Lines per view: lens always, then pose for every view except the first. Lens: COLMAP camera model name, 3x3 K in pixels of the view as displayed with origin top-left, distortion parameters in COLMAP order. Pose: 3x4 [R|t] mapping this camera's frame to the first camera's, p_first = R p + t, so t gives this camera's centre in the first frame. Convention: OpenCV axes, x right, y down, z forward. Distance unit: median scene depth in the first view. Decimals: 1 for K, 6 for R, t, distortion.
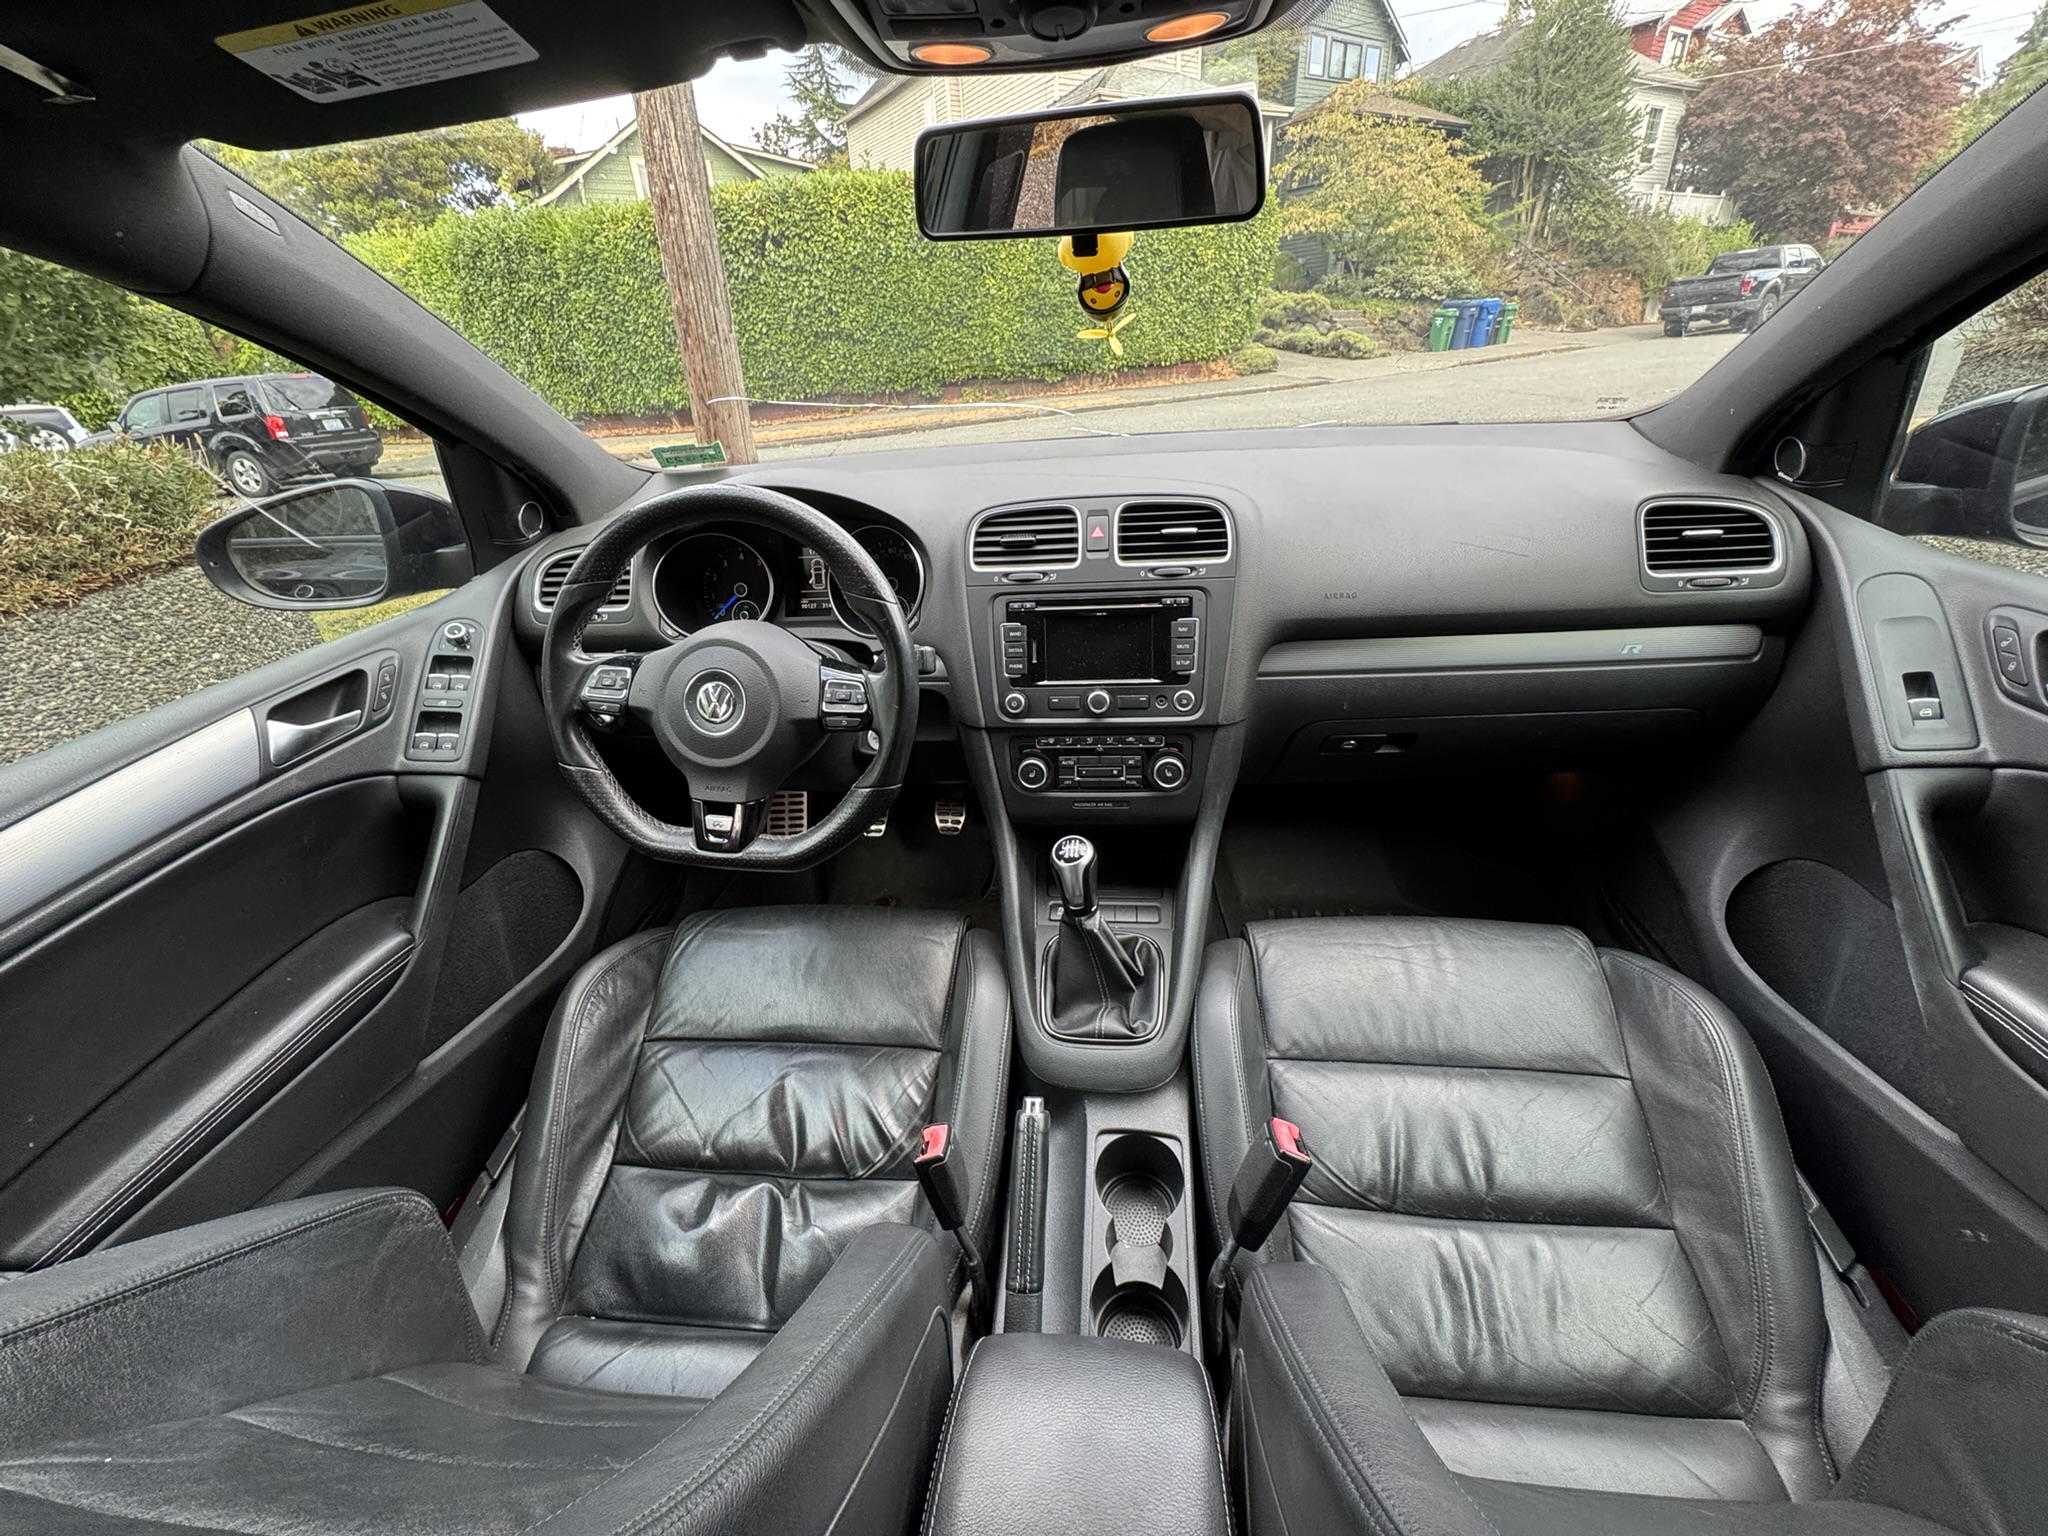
lens RADIAL K [[805.2, 0, 1026.3], [0, 805.2, 764.0], [0, 0, 1]] dist [-0.010224, 0.000974]
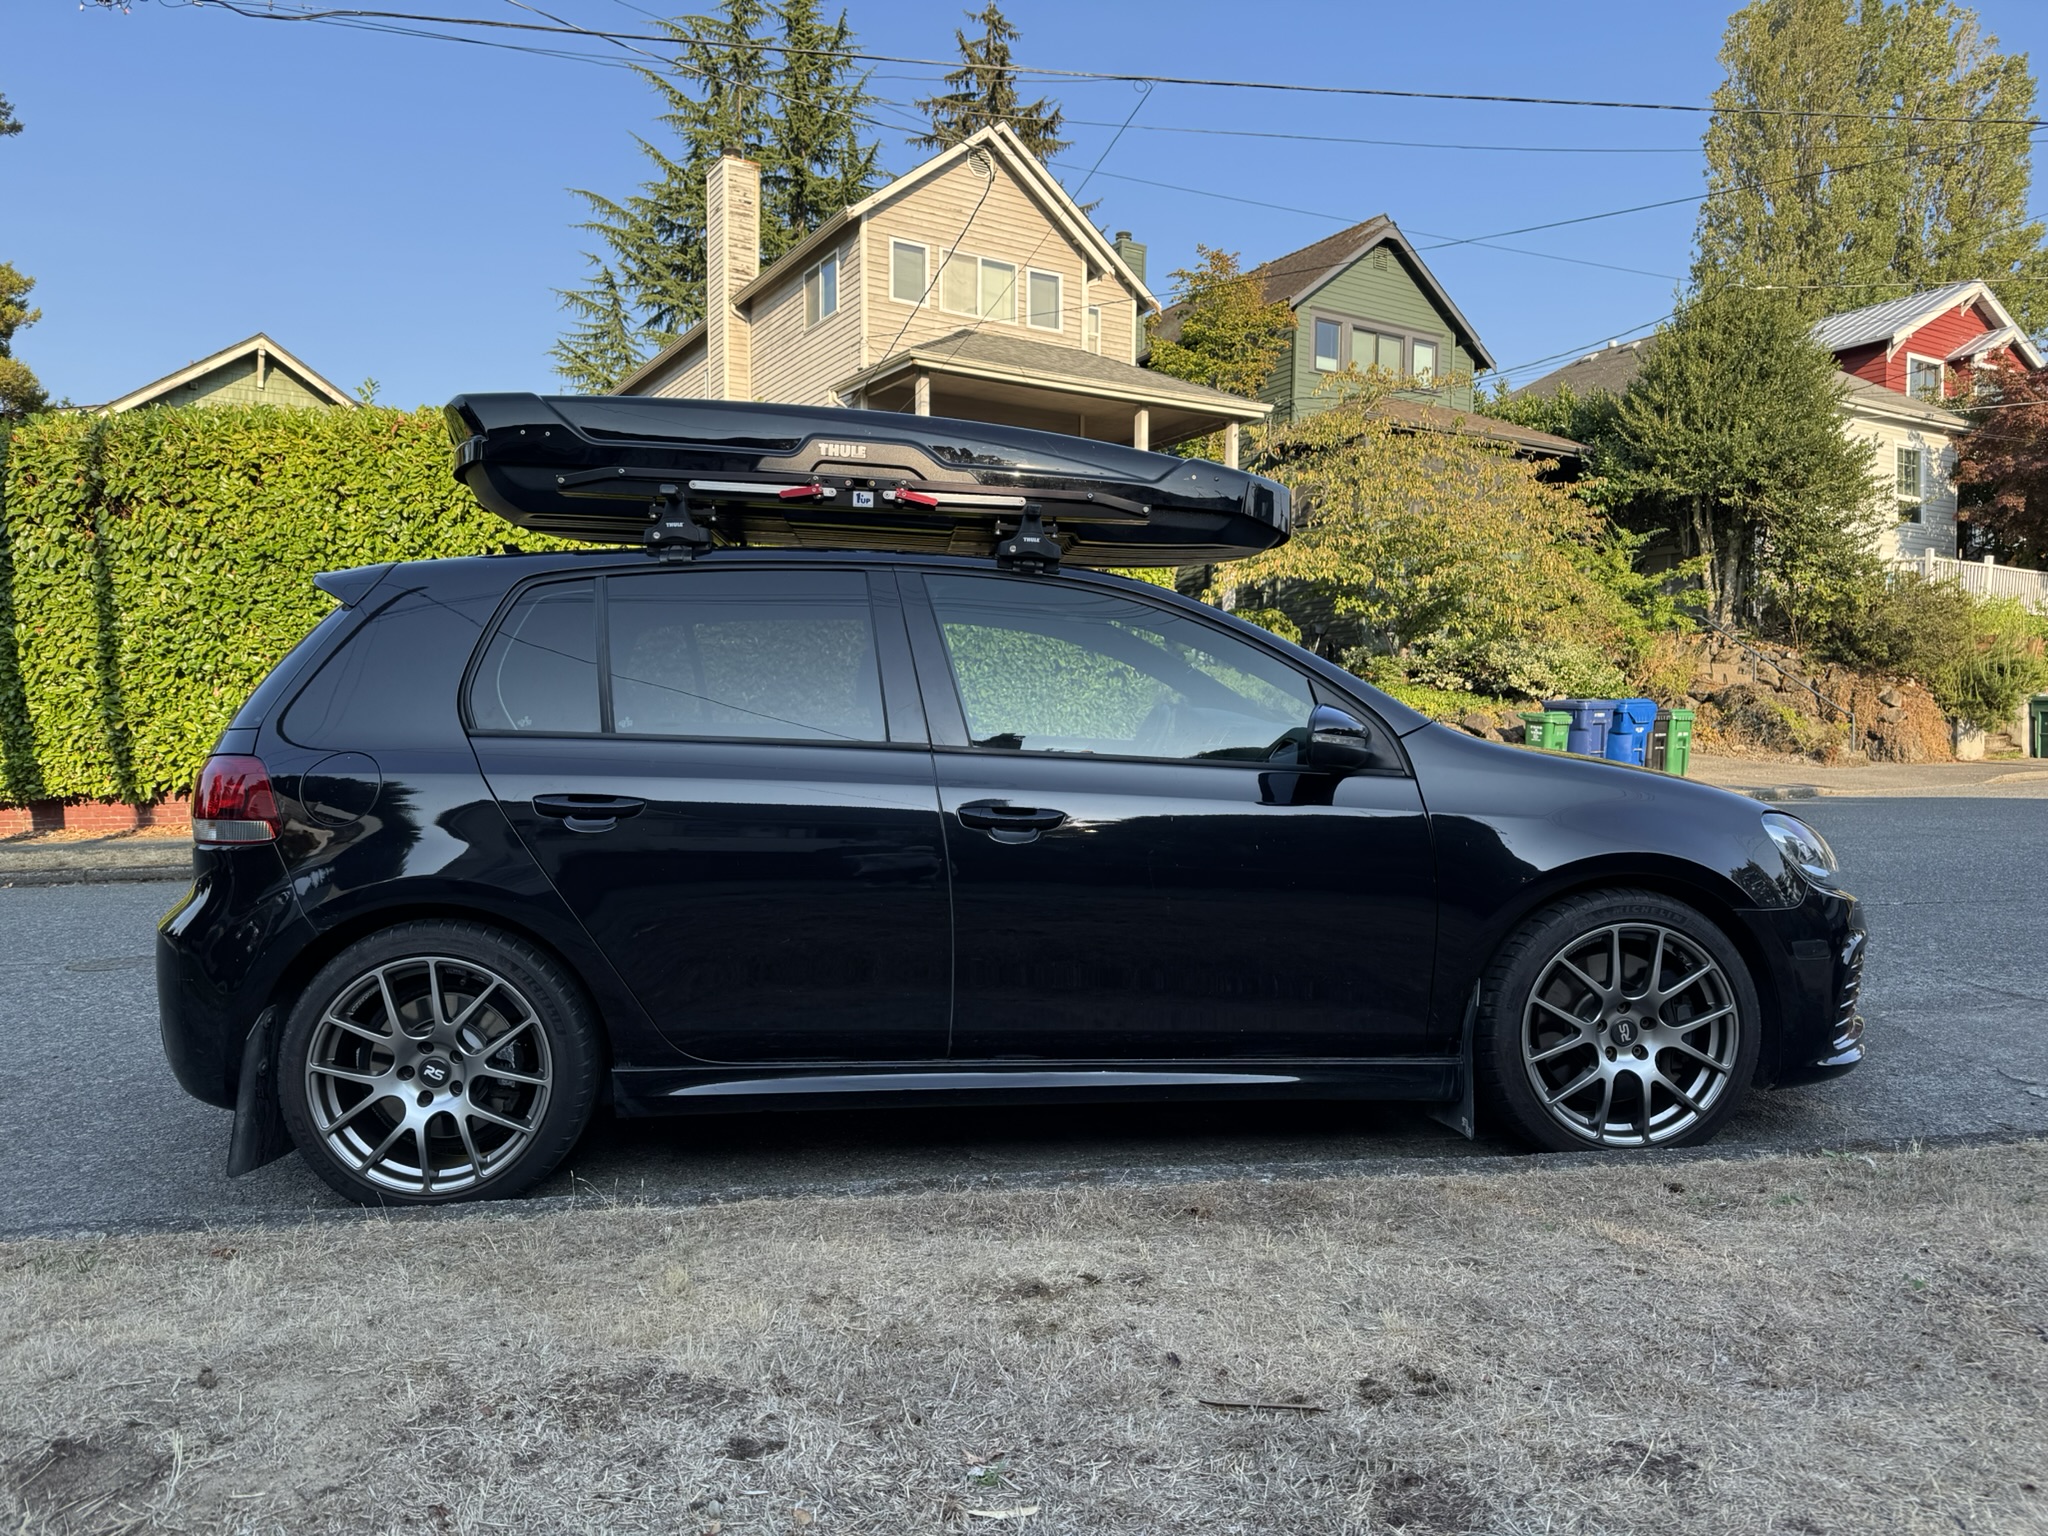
lens RADIAL K [[1444.7, 0, 1022.4], [0, 1444.7, 756.2], [0, 0, 1]] dist [-0.006520, -0.005289]
pose [[0.998108, 0.059638, -0.014945, 3.938677], [-0.059908, 0.888708, -0.454543, -1.851208], [-0.013826, 0.454578, 0.890600, 3.545437]]
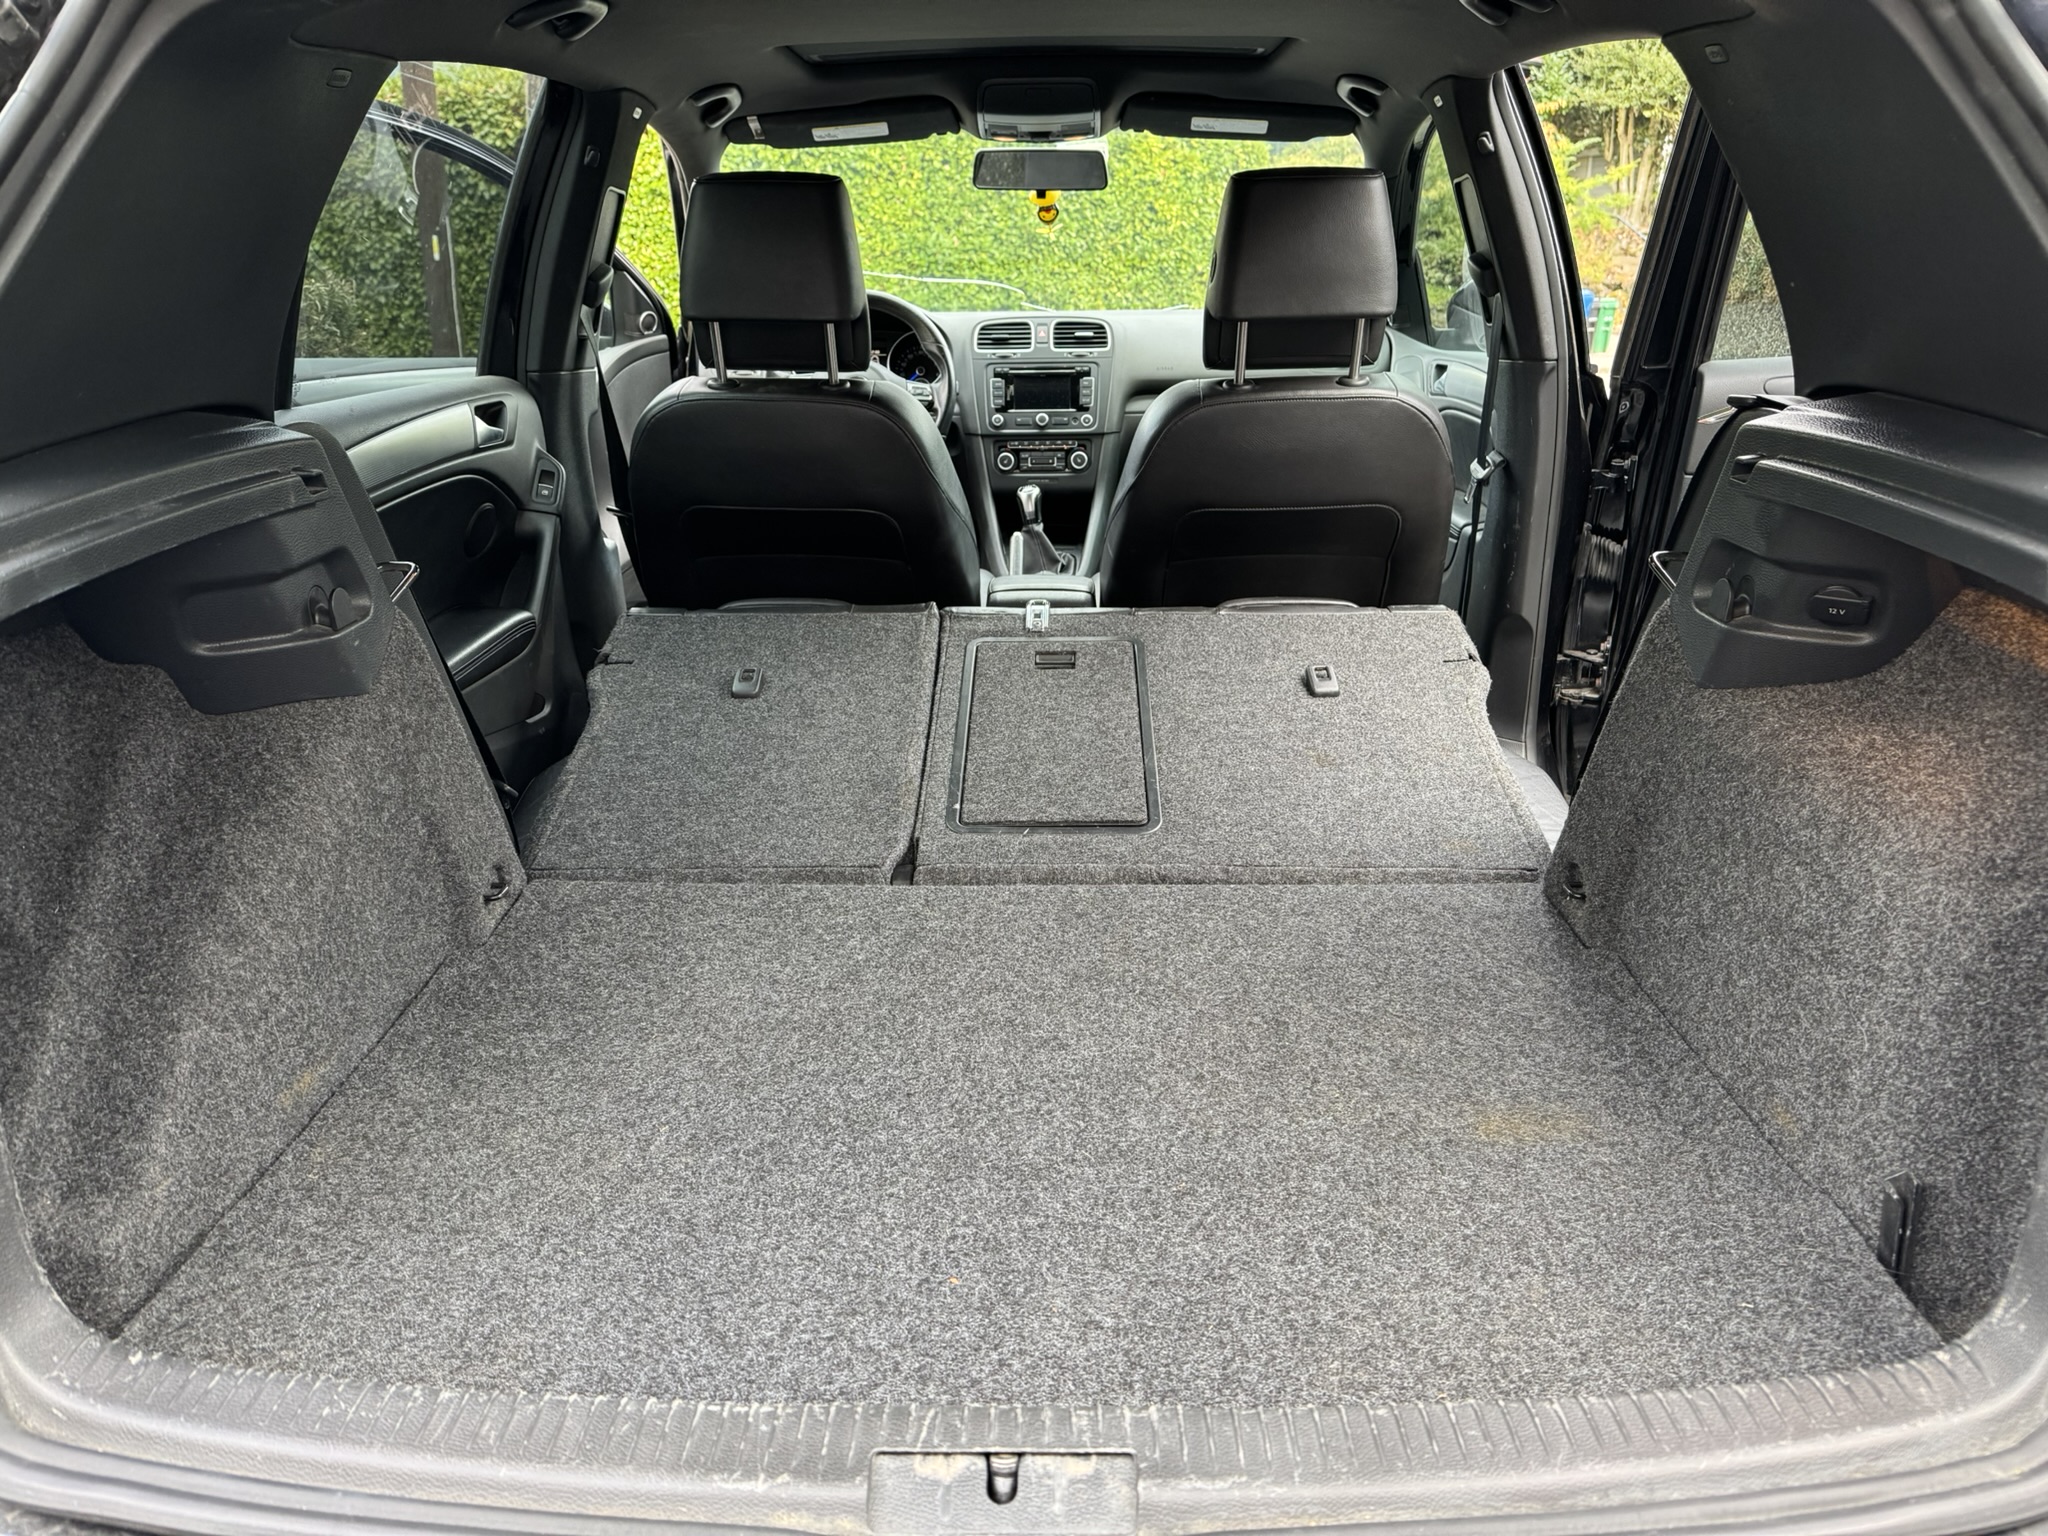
lens RADIAL K [[1444.7, 0, 1019.4], [0, 1444.7, 769.7], [0, 0, 1]] dist [-0.006520, -0.005289]
pose [[0.994927, 0.024603, 0.097548, -0.250300], [-0.006040, 0.982493, -0.186200, 1.245991], [-0.100421, 0.184667, 0.977657, -1.969302]]
